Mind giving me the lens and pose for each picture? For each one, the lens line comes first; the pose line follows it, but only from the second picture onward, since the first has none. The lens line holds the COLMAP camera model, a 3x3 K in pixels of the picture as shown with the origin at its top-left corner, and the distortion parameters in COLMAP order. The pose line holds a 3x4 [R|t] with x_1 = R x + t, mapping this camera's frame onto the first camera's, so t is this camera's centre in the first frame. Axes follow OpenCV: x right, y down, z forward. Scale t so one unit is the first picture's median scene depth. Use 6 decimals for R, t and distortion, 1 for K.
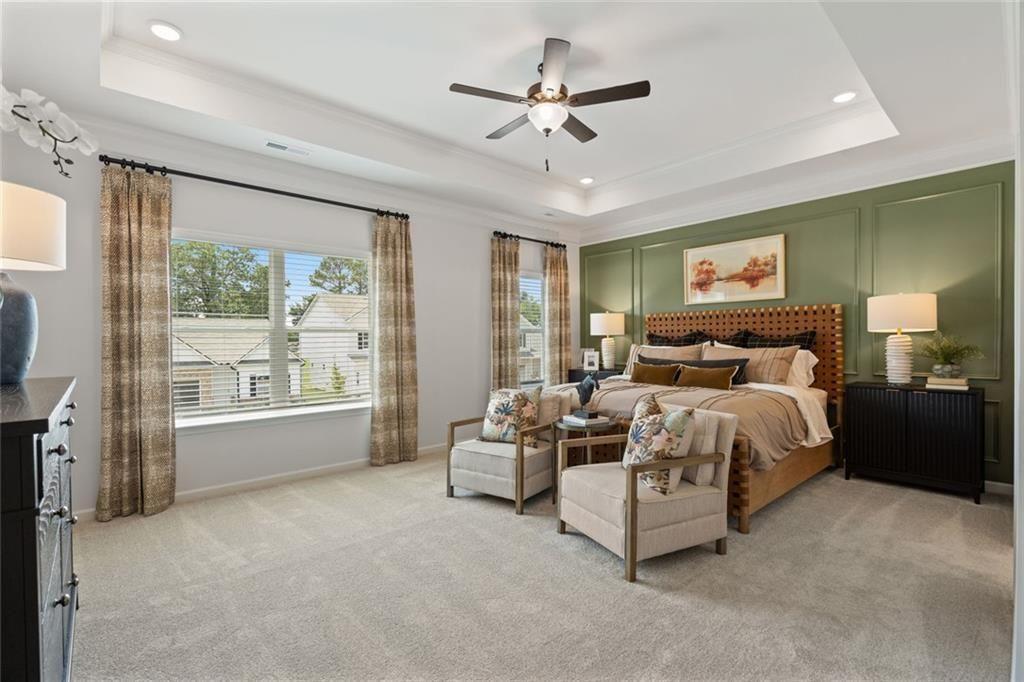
lens RADIAL K [[480.0, 0, 521.6], [0, 480.0, 343.6], [0, 0, 1]] dist [-0.000327, -0.000675]
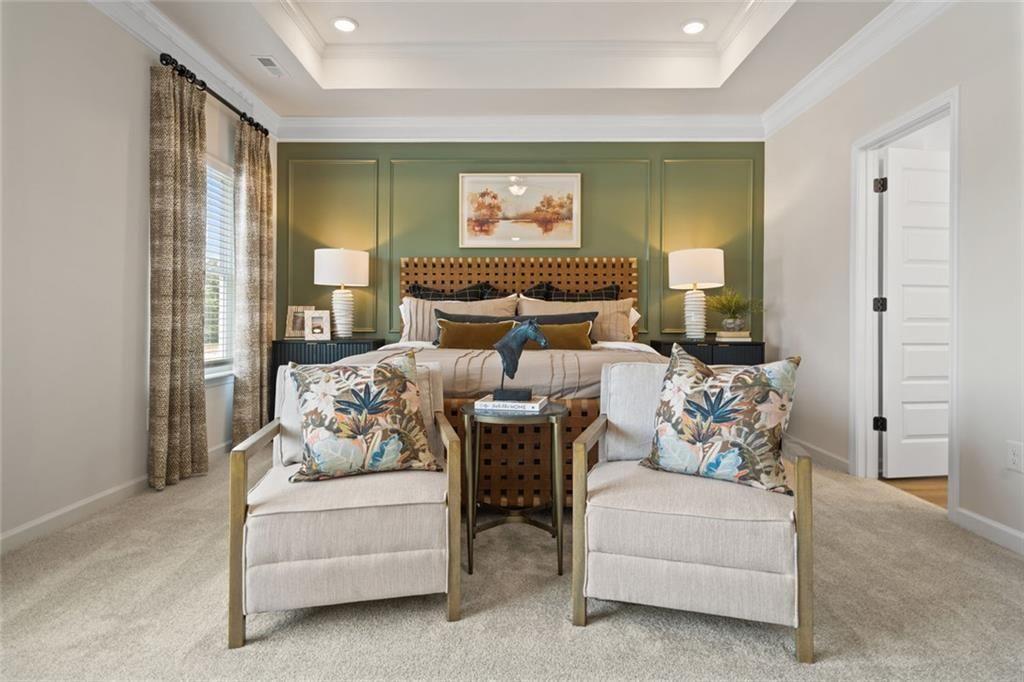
lens RADIAL K [[540.4, 0, 490.9], [0, 540.4, 324.8], [0, 0, 1]] dist [-0.001149, 0.001054]
pose [[0.676035, 0.010762, 0.736791, -0.268895], [0.001334, 0.999874, -0.015829, 0.057563], [-0.736868, 0.011684, 0.675936, 0.450033]]
